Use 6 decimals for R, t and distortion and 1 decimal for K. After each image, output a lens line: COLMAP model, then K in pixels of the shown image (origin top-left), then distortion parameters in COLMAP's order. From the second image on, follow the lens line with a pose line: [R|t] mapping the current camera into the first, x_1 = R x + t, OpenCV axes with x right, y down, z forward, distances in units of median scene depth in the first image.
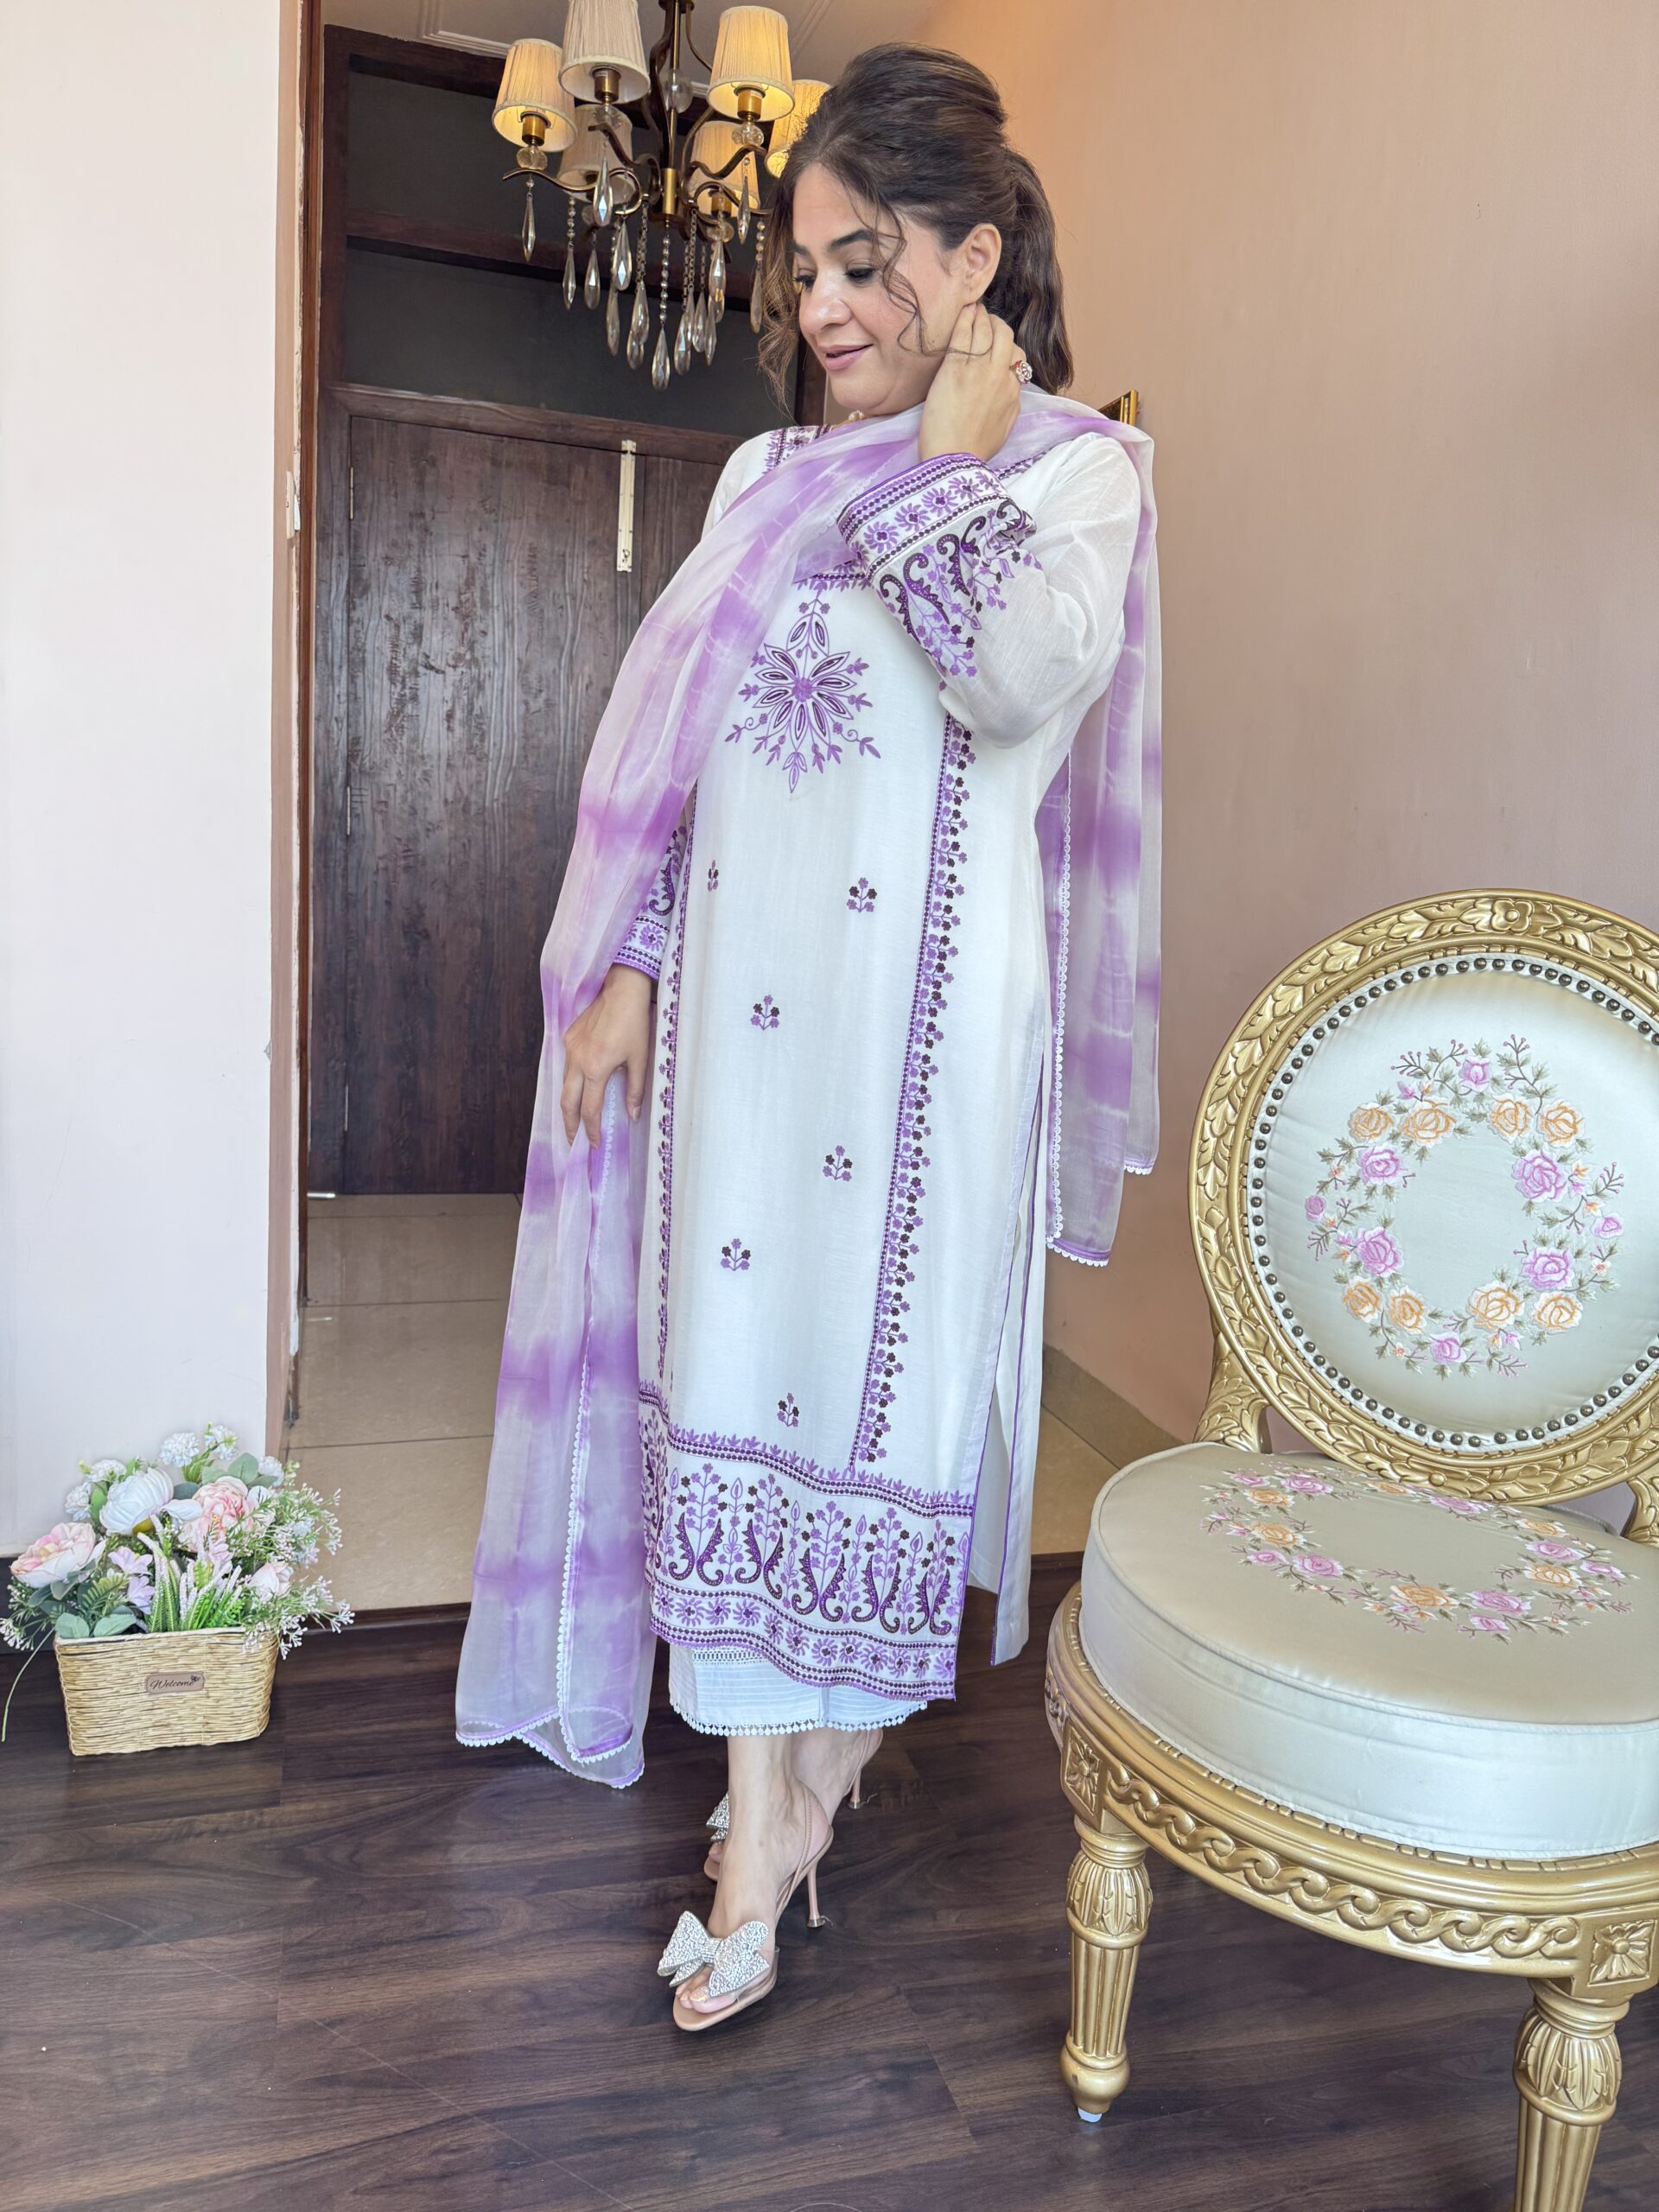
lens RADIAL K [[1569.7, 0, 830.2], [0, 1569.7, 1101.4], [0, 0, 1]] dist [0.016866, -0.026853]
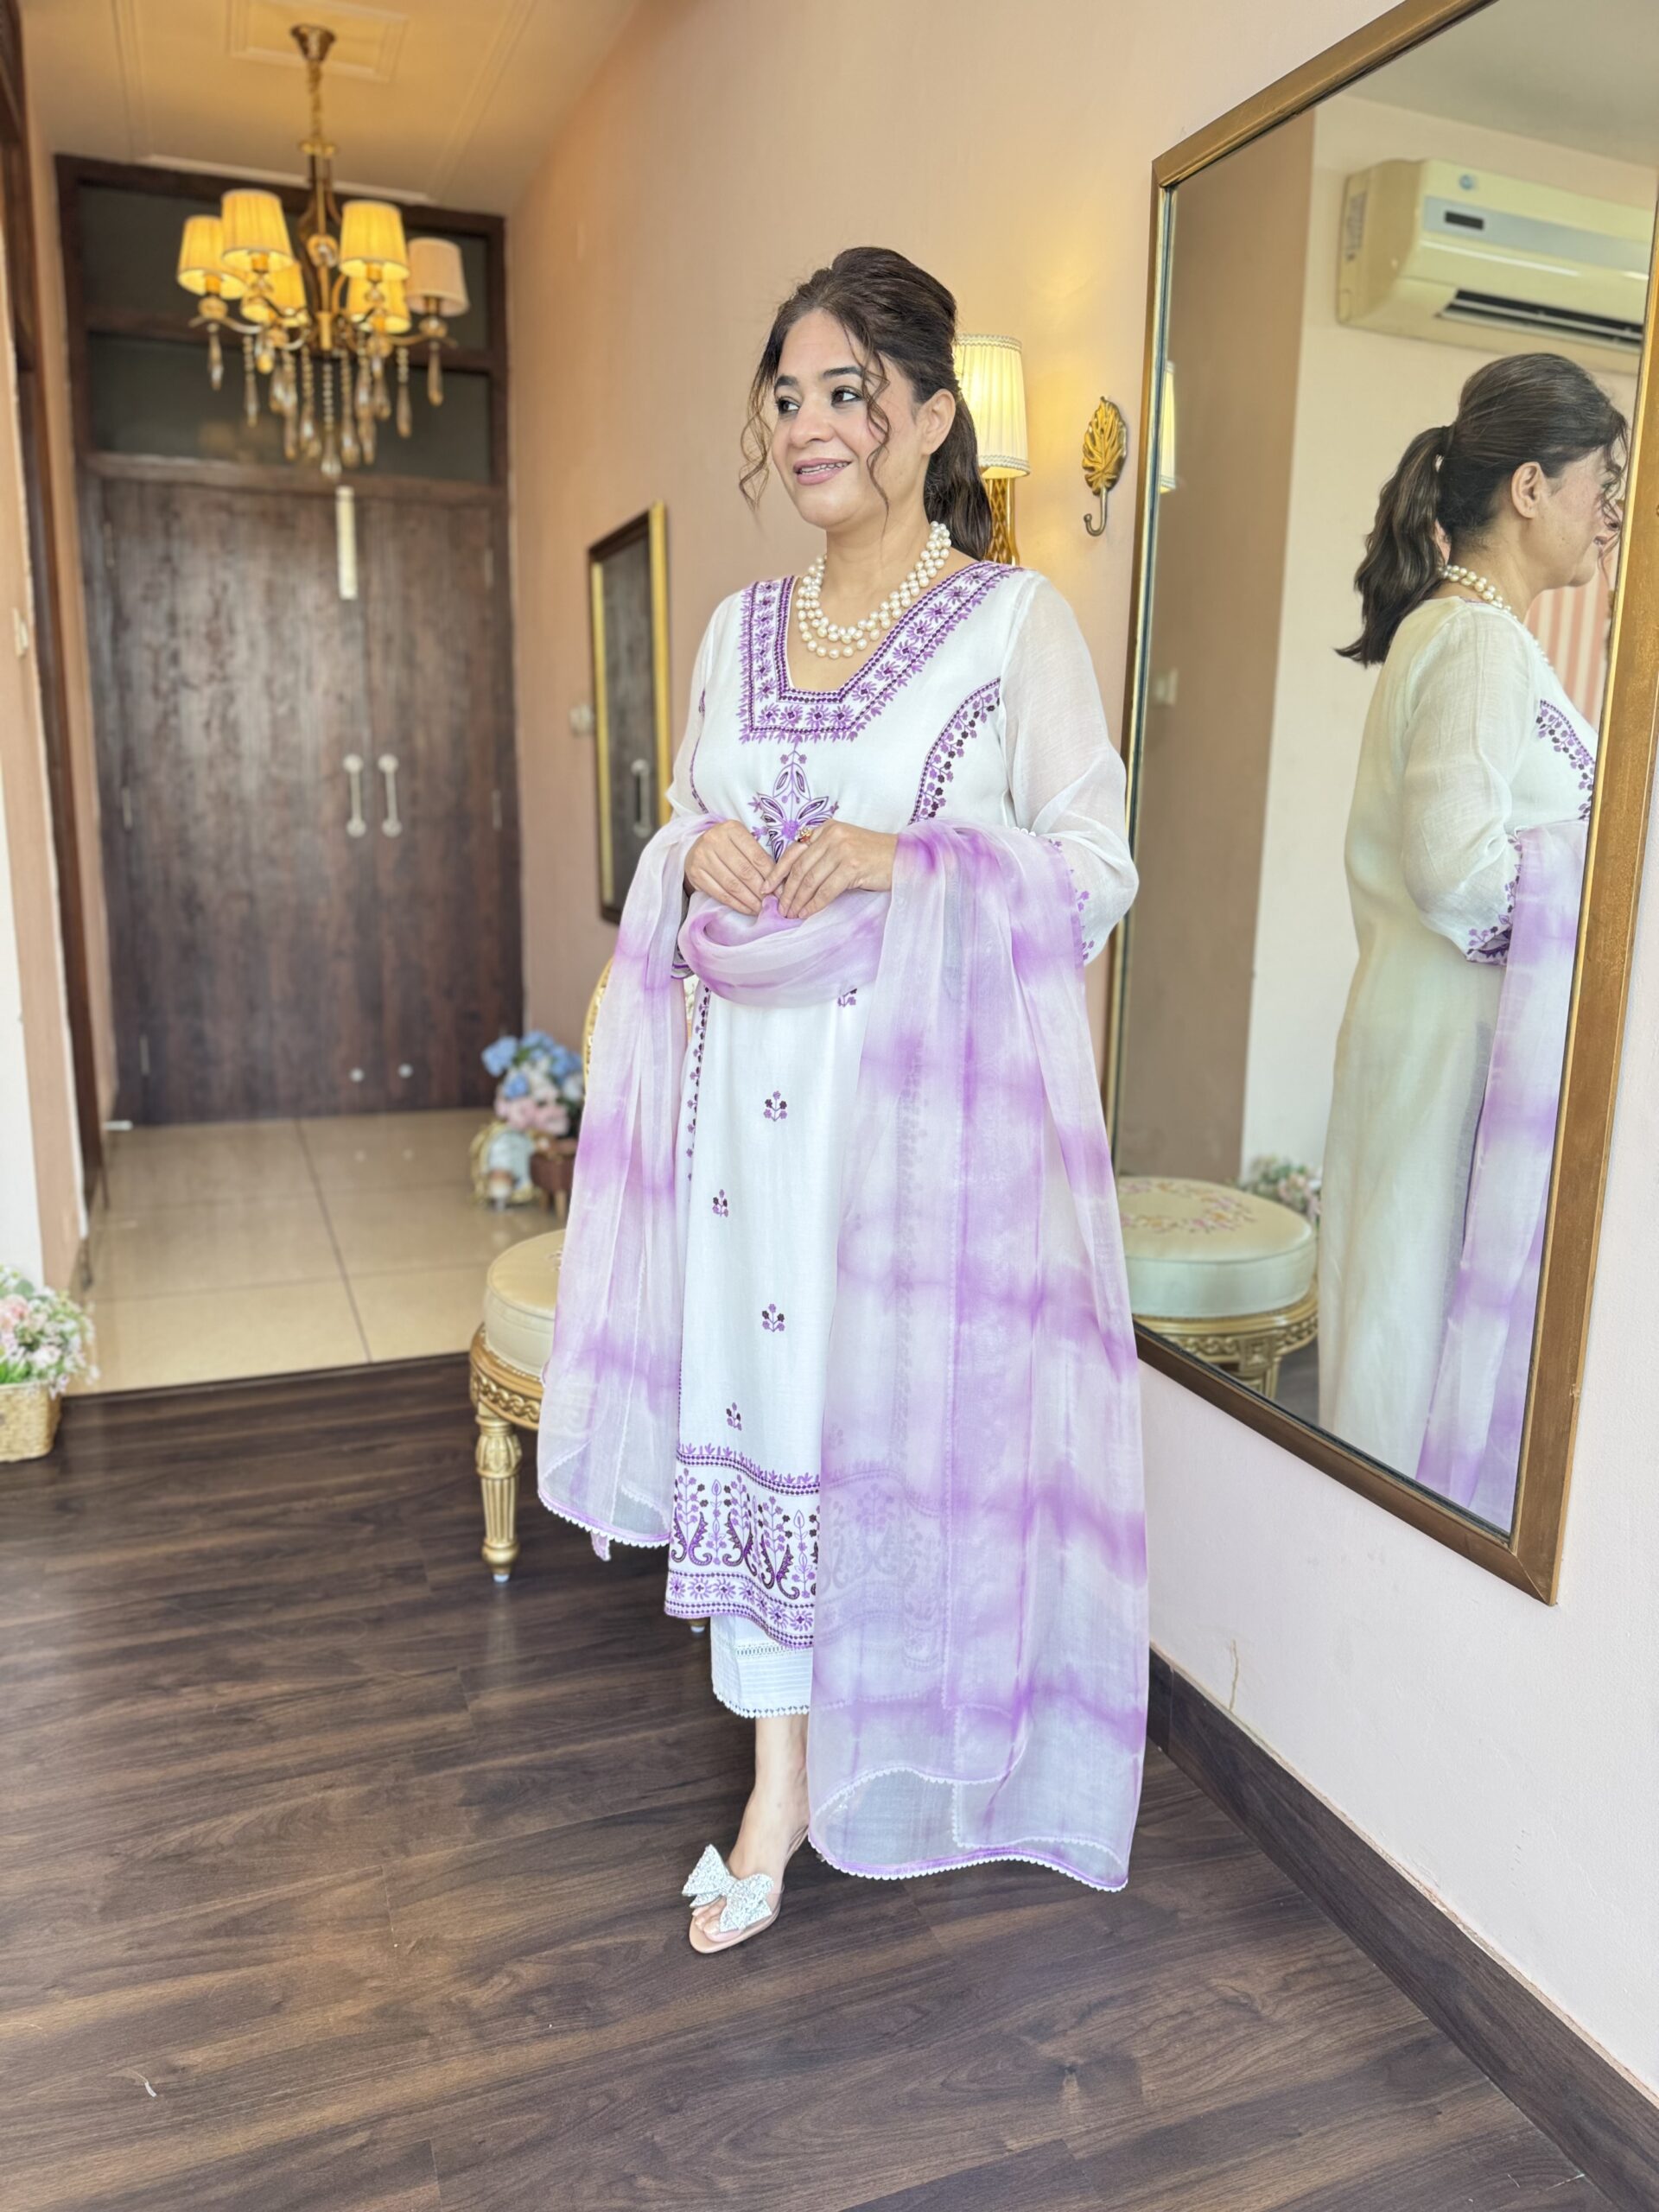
lens RADIAL K [[1569.7, 0, 841.7], [0, 1569.7, 1104.8], [0, 0, 1]] dist [0.016866, -0.026853]
pose [[0.995902, -0.055050, 0.071754, 0.191405], [0.051145, 0.997166, 0.055169, 0.004356], [-0.074588, -0.051273, 0.995895, -0.346652]]
